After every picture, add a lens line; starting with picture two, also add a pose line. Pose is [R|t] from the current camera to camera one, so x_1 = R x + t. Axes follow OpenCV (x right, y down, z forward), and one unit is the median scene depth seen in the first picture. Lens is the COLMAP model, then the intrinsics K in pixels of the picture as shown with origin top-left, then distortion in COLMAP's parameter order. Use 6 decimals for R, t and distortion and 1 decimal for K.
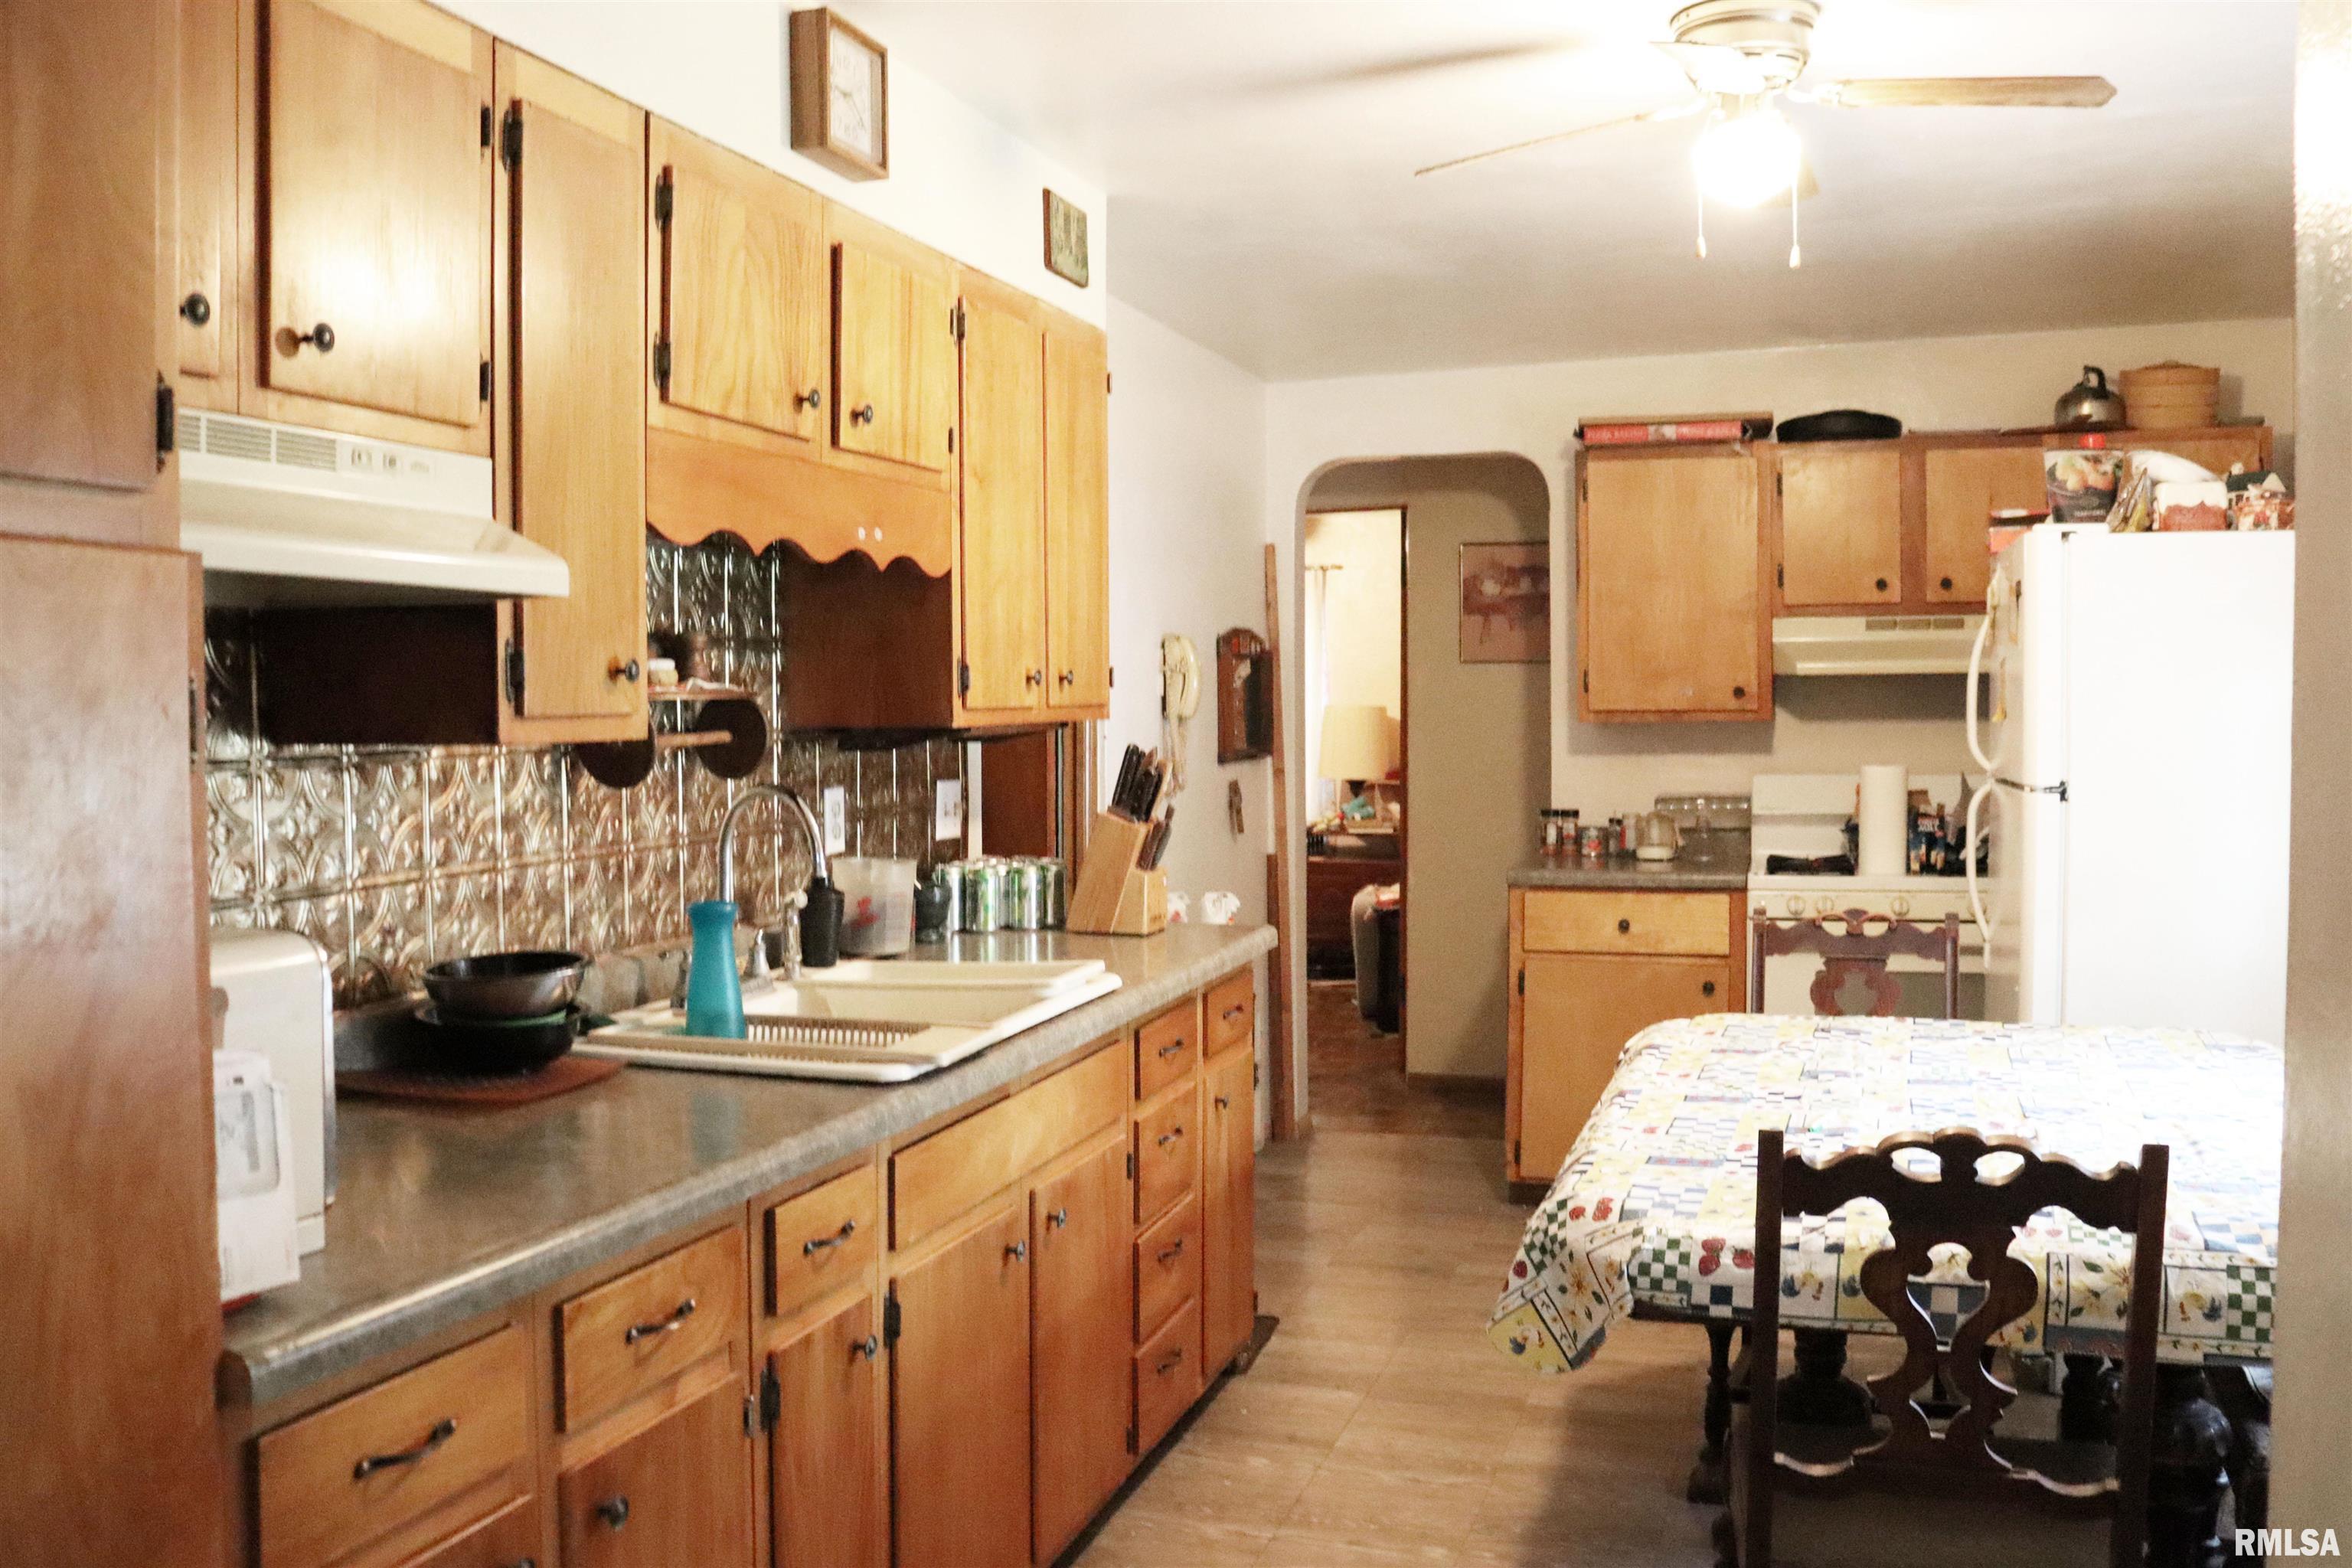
lens RADIAL K [[1969.8, 0, 1176.0], [0, 1969.8, 784.0], [0, 0, 1]] dist [-0.177021, 0.166973]
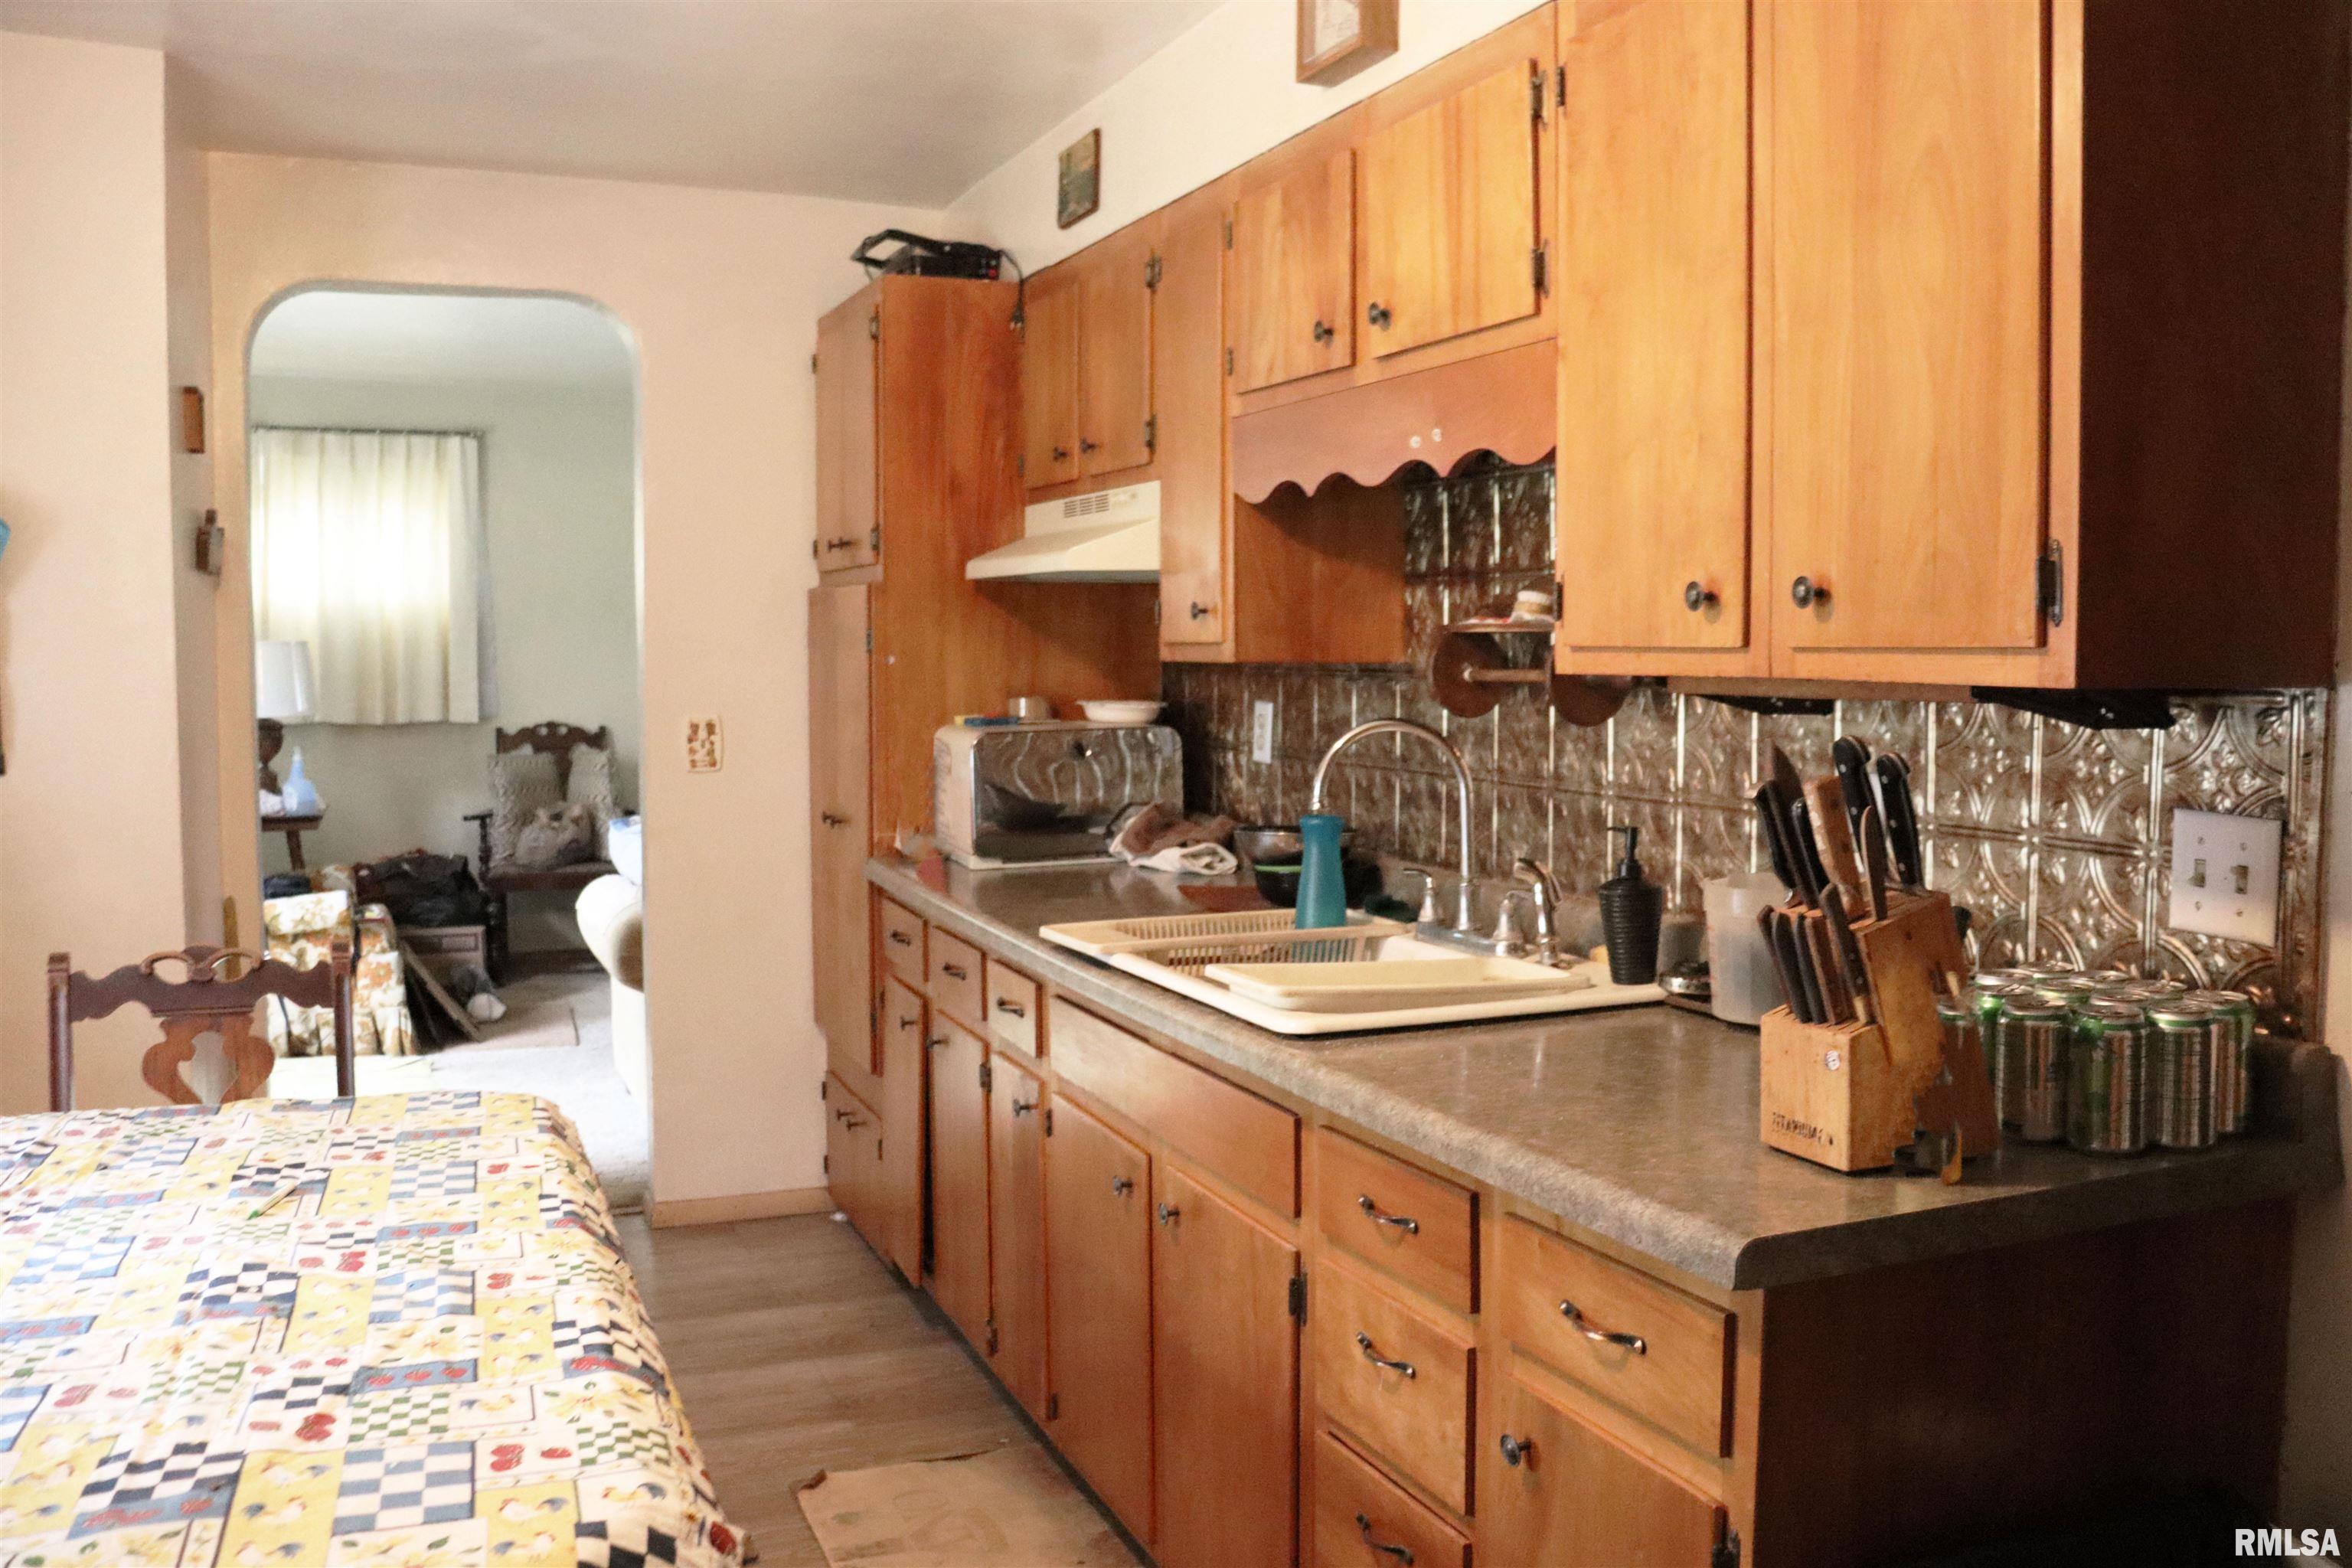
lens RADIAL K [[1969.8, 0, 1176.0], [0, 1969.8, 784.0], [0, 0, 1]] dist [-0.177021, 0.166973]
pose [[-0.746707, 0.046290, -0.663541, 0.413921], [-0.029148, 0.994340, 0.102168, -0.052738], [0.664514, 0.095631, -0.741131, 1.320926]]
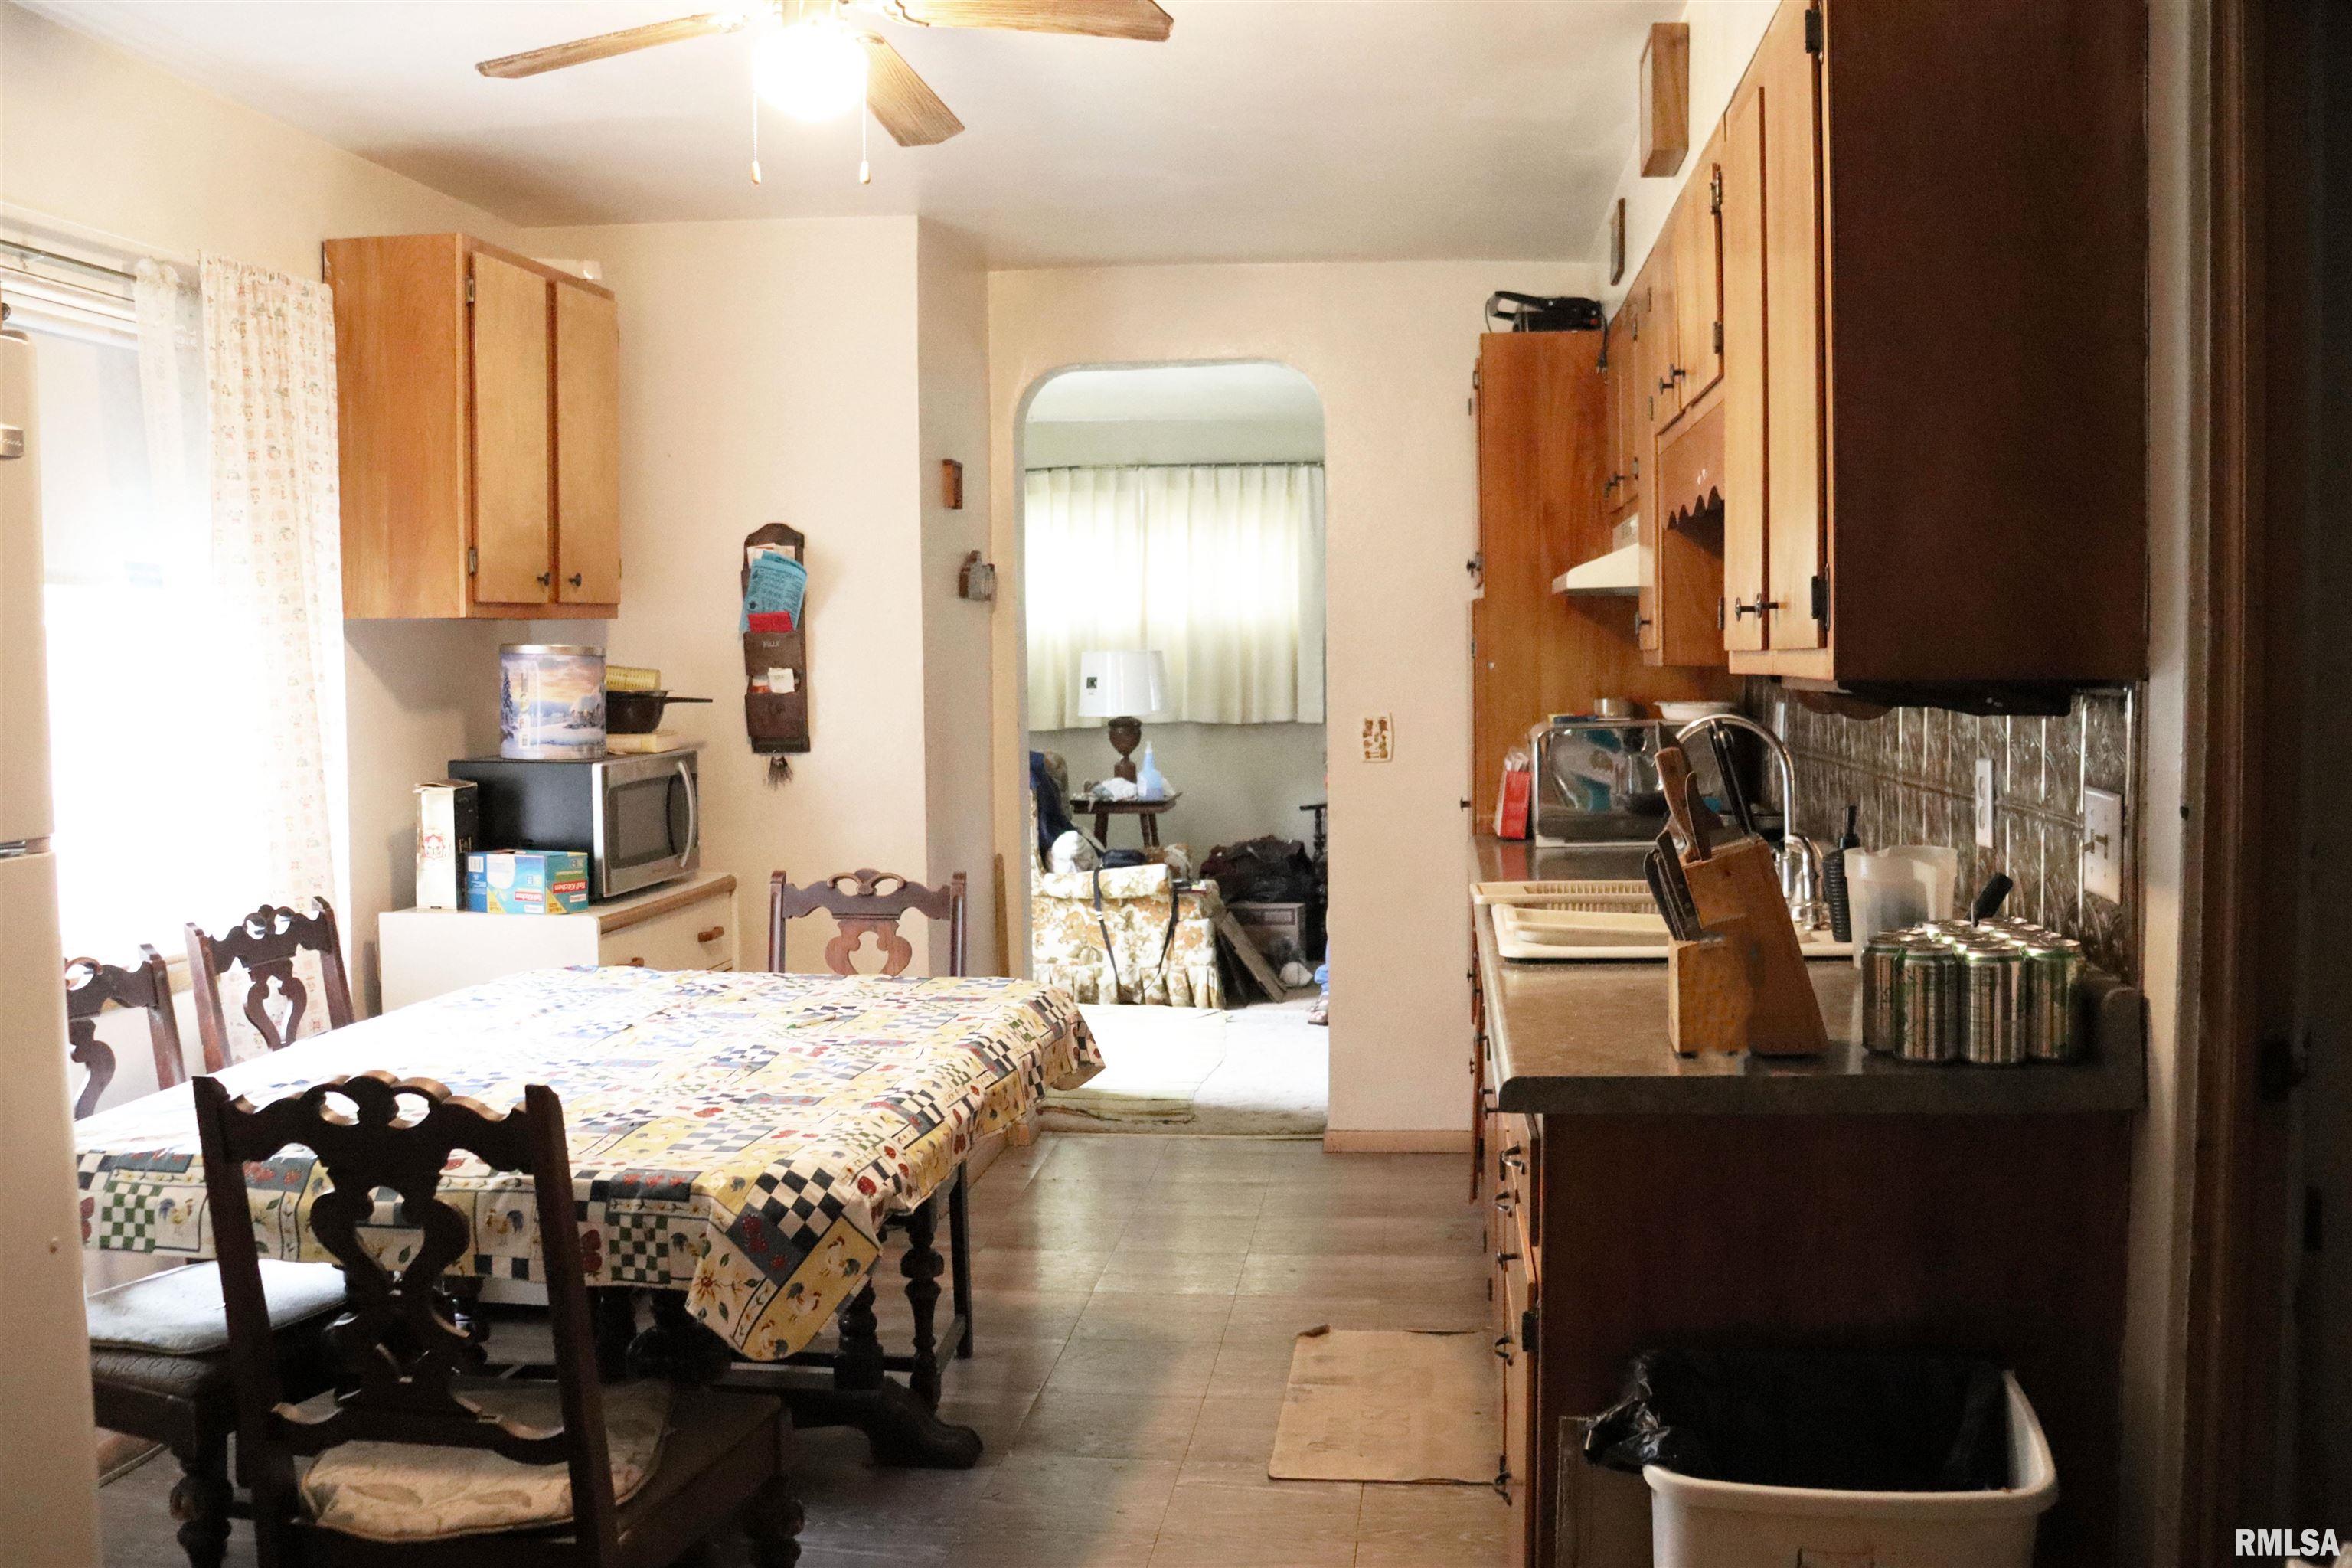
lens RADIAL K [[2019.6, 0, 1176.0], [0, 2019.6, 784.0], [0, 0, 1]] dist [-0.176112, 0.176151]
pose [[-0.973239, 0.024359, -0.228502, 0.289618], [0.000378, 0.994534, 0.104413, -0.065796], [0.229796, 0.101533, -0.967928, 1.641435]]
